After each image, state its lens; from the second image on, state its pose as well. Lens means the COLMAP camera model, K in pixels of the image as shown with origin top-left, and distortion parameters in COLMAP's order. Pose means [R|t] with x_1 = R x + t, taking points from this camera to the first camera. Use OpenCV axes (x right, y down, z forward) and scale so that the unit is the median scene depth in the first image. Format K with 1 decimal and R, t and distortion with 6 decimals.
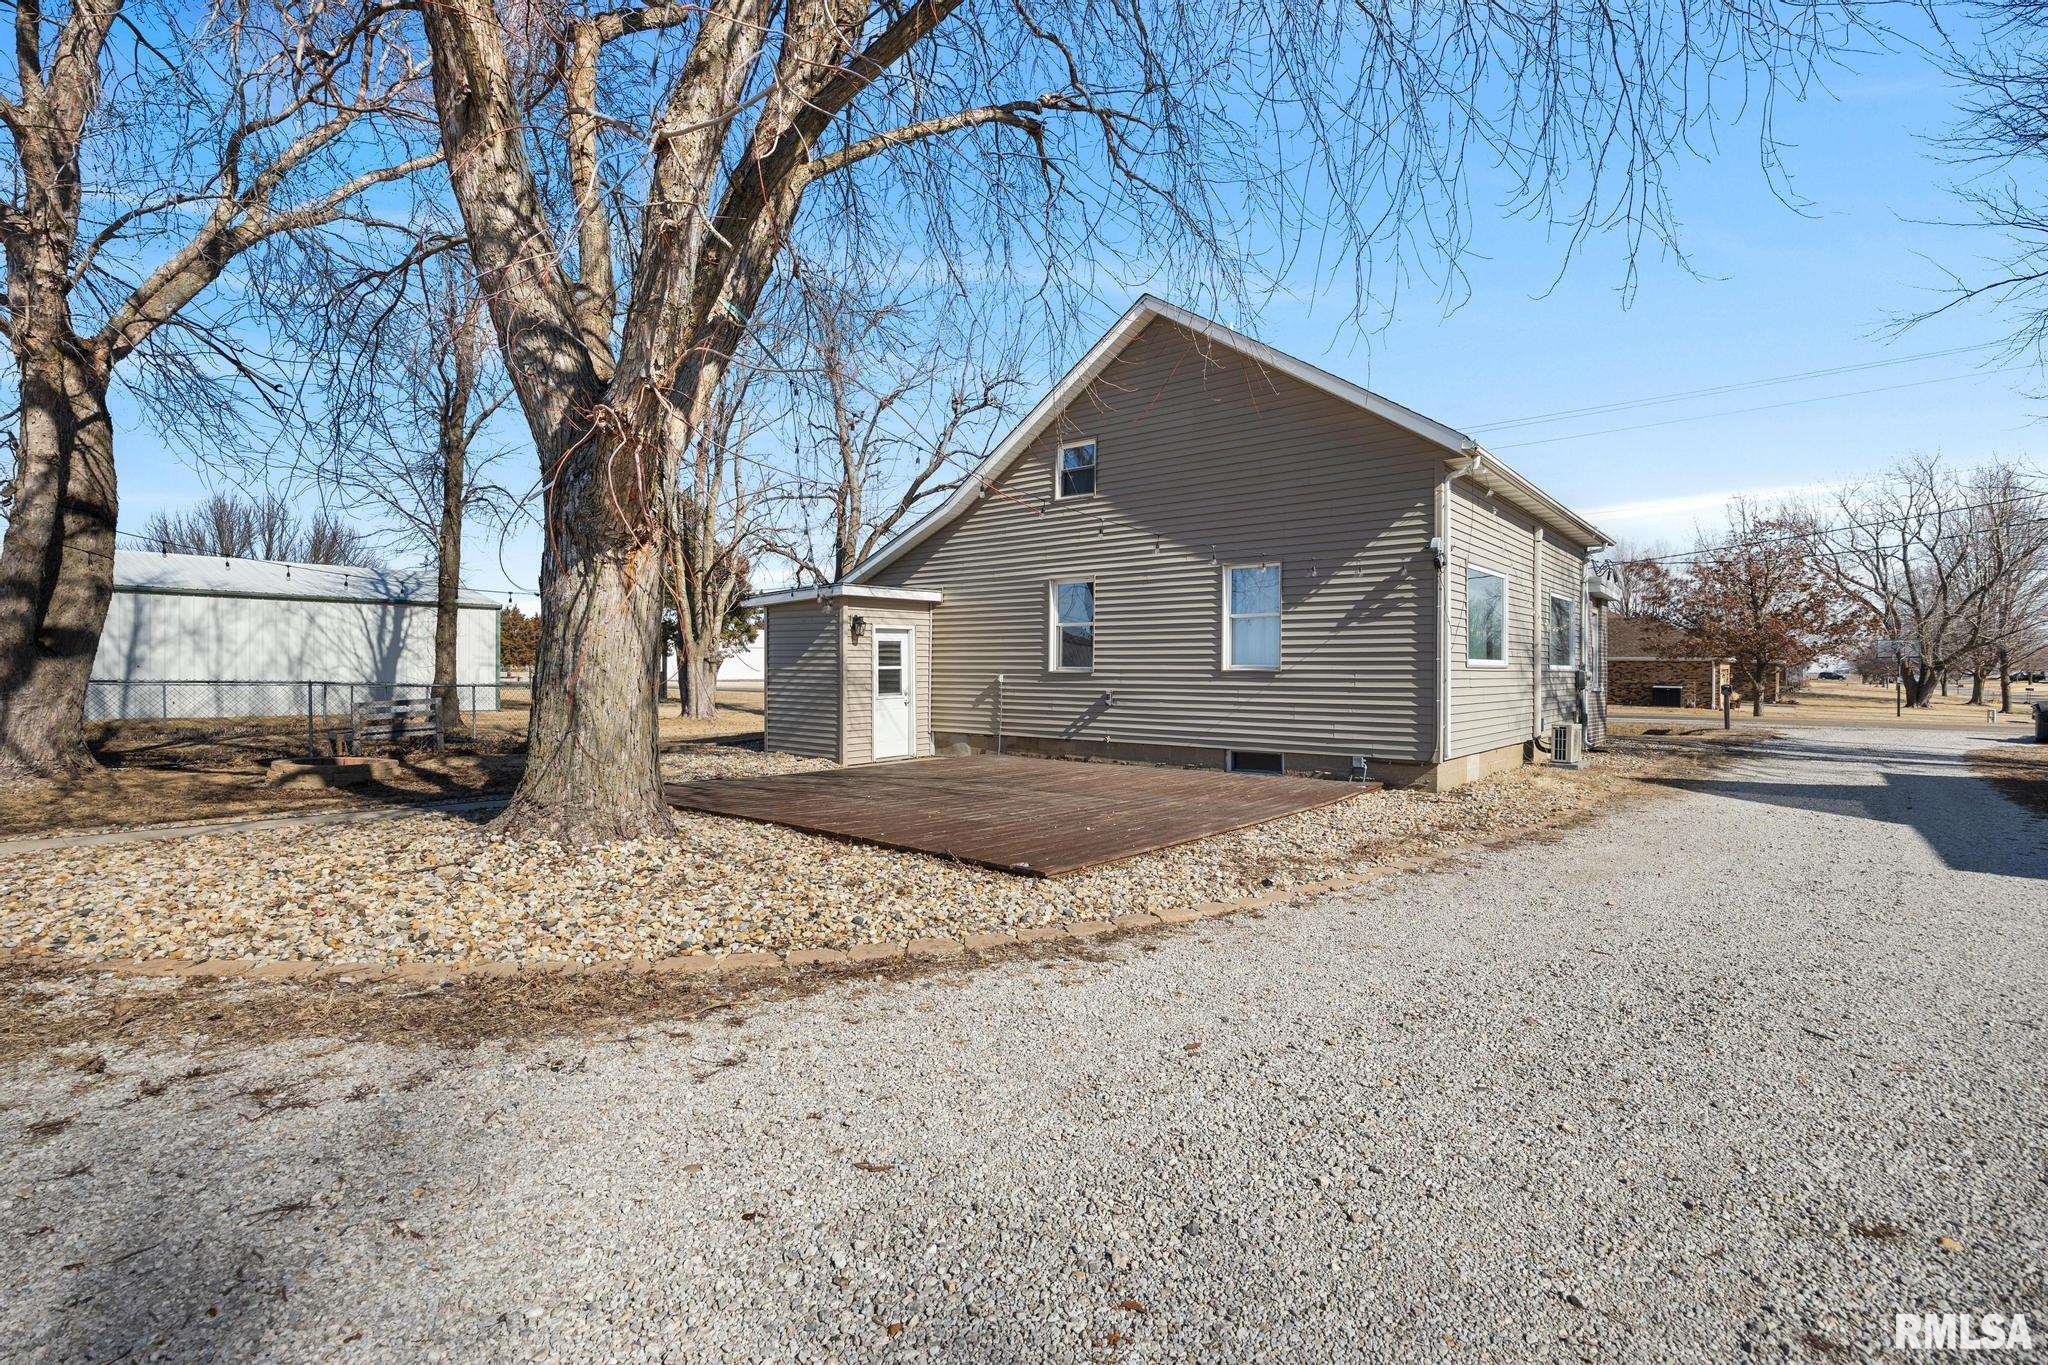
lens RADIAL K [[1023.3, 0, 980.0], [0, 1023.3, 615.0], [0, 0, 1]] dist [0.001985, 0.000081]
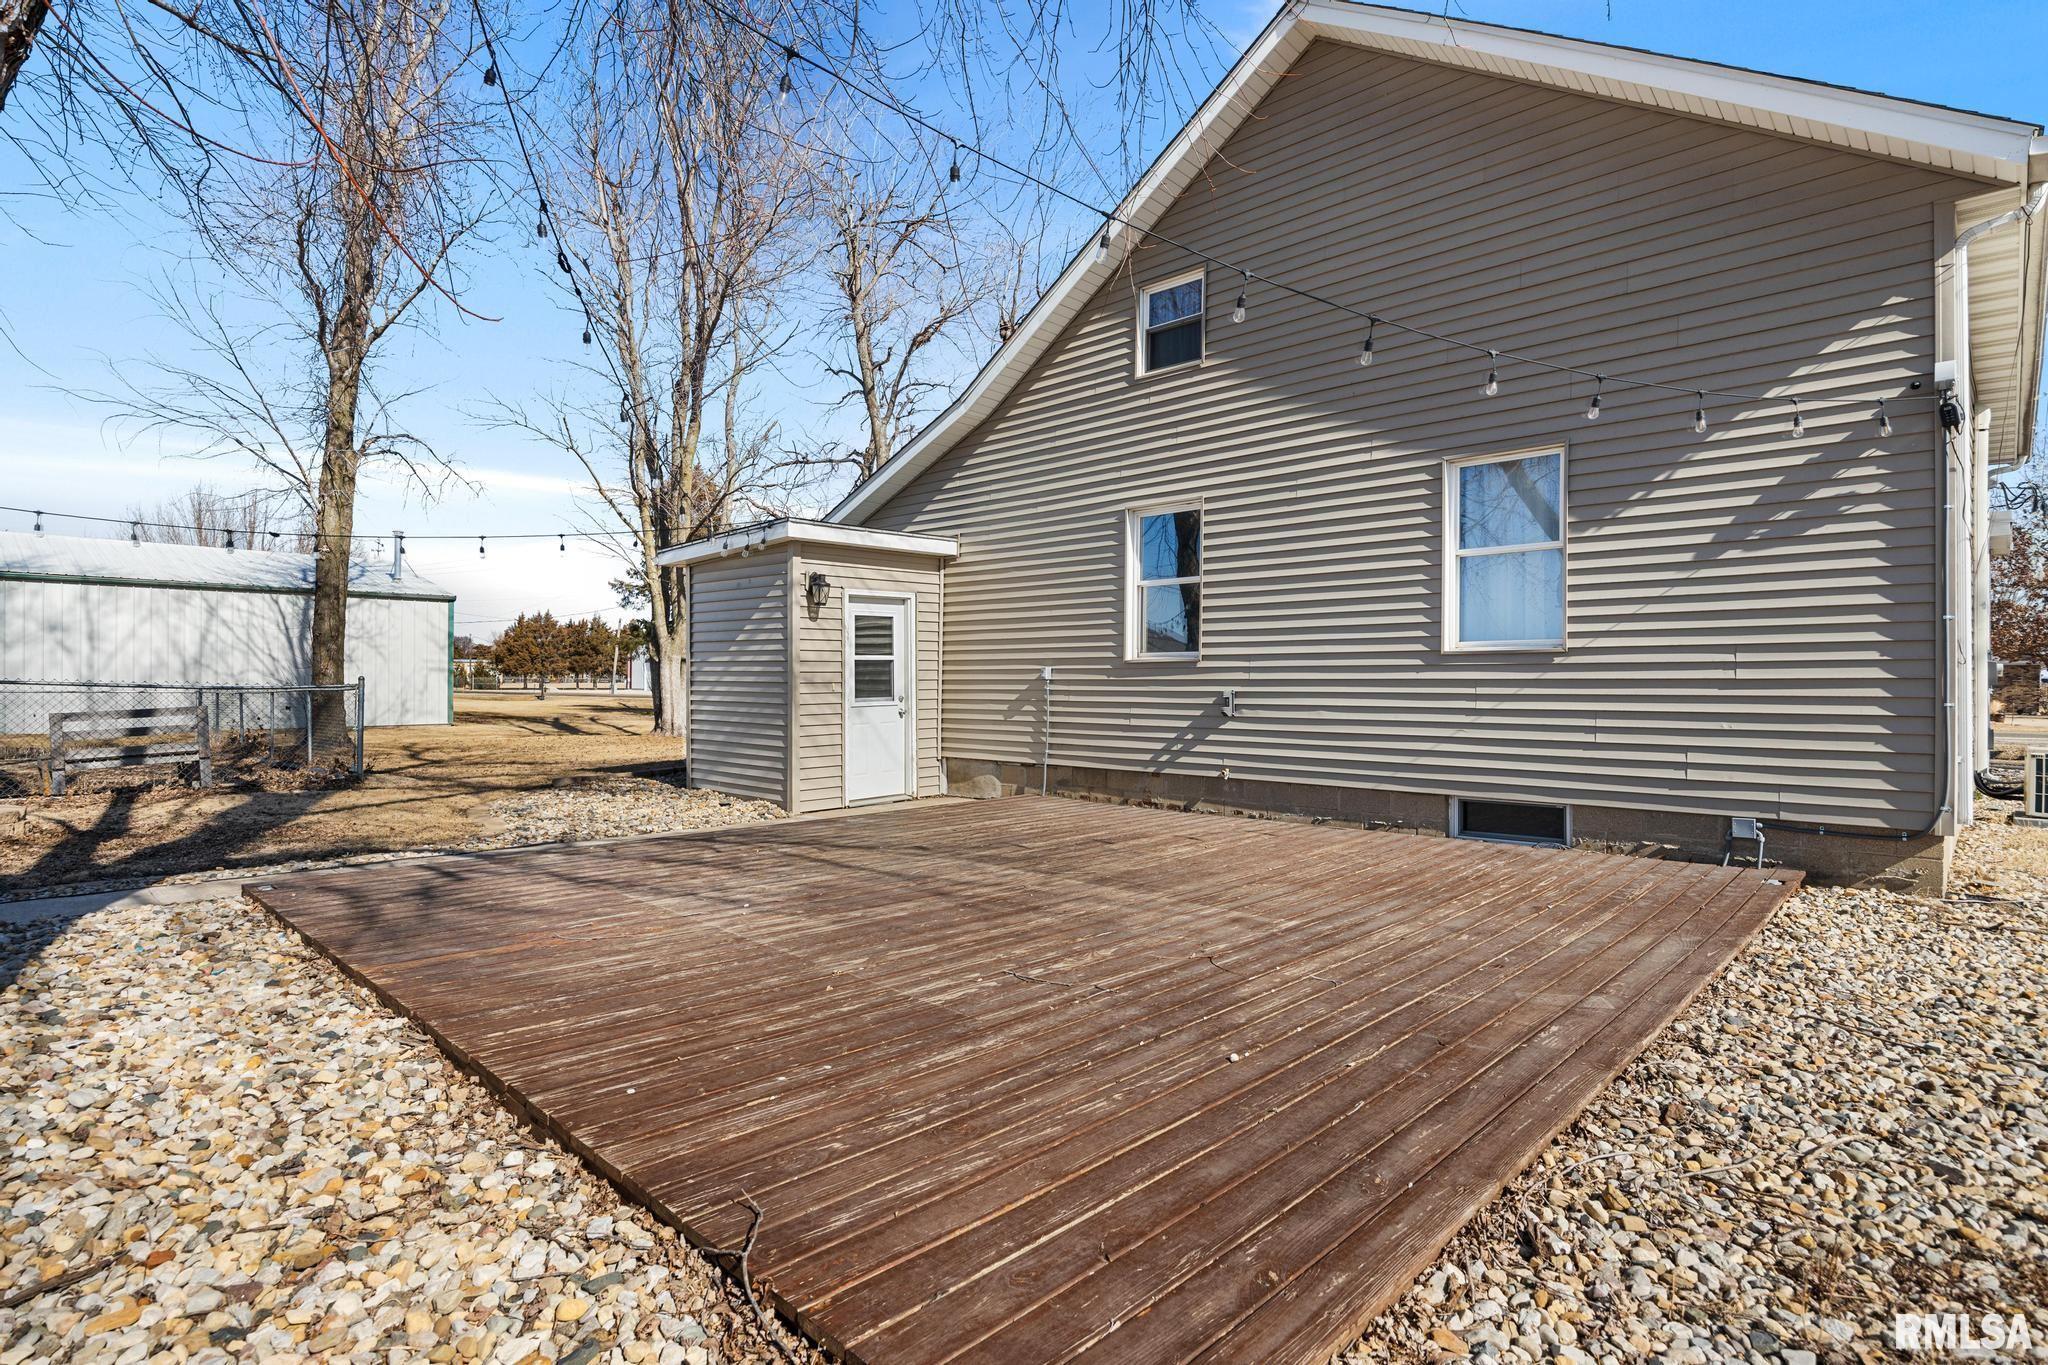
lens RADIAL K [[1064.8, 0, 1024.0], [0, 1064.8, 682.5], [0, 0, 1]] dist [-0.002292, -0.000415]
pose [[0.999632, -0.002359, -0.027022, 0.023756], [0.003844, 0.998477, 0.055040, 0.032126], [0.026851, -0.055123, 0.998118, 0.356163]]
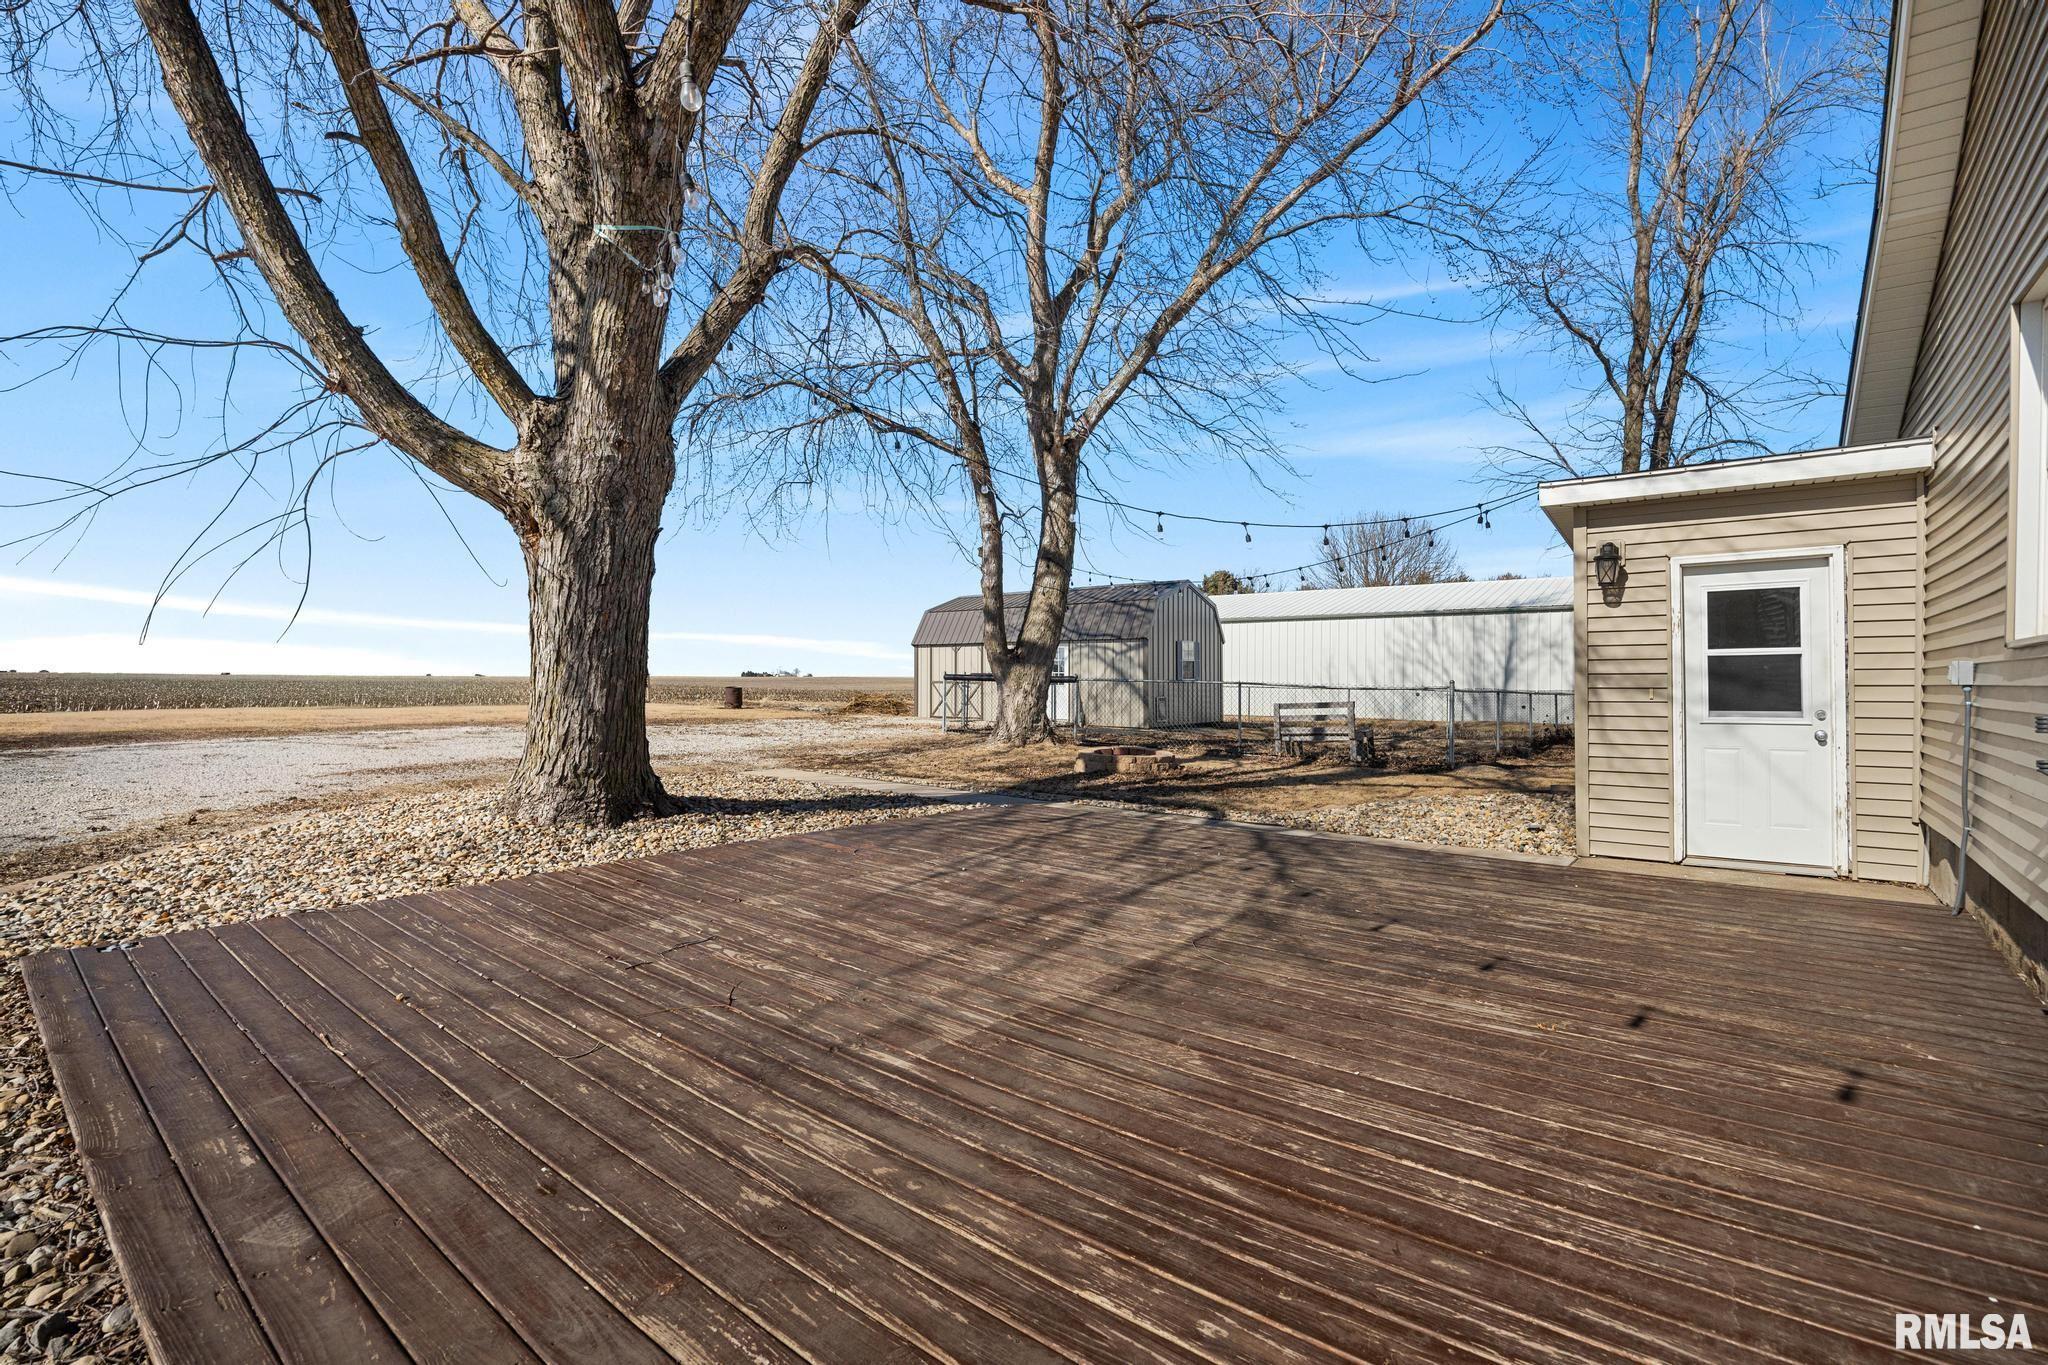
lens RADIAL K [[903.8, 0, 1024.0], [0, 903.8, 682.5], [0, 0, 1]] dist [-0.018410, 0.000589]
pose [[0.053339, -0.000812, -0.998576, 0.279136], [0.047772, 0.998857, 0.001740, 0.051212], [0.997433, -0.047797, 0.053317, 0.705106]]
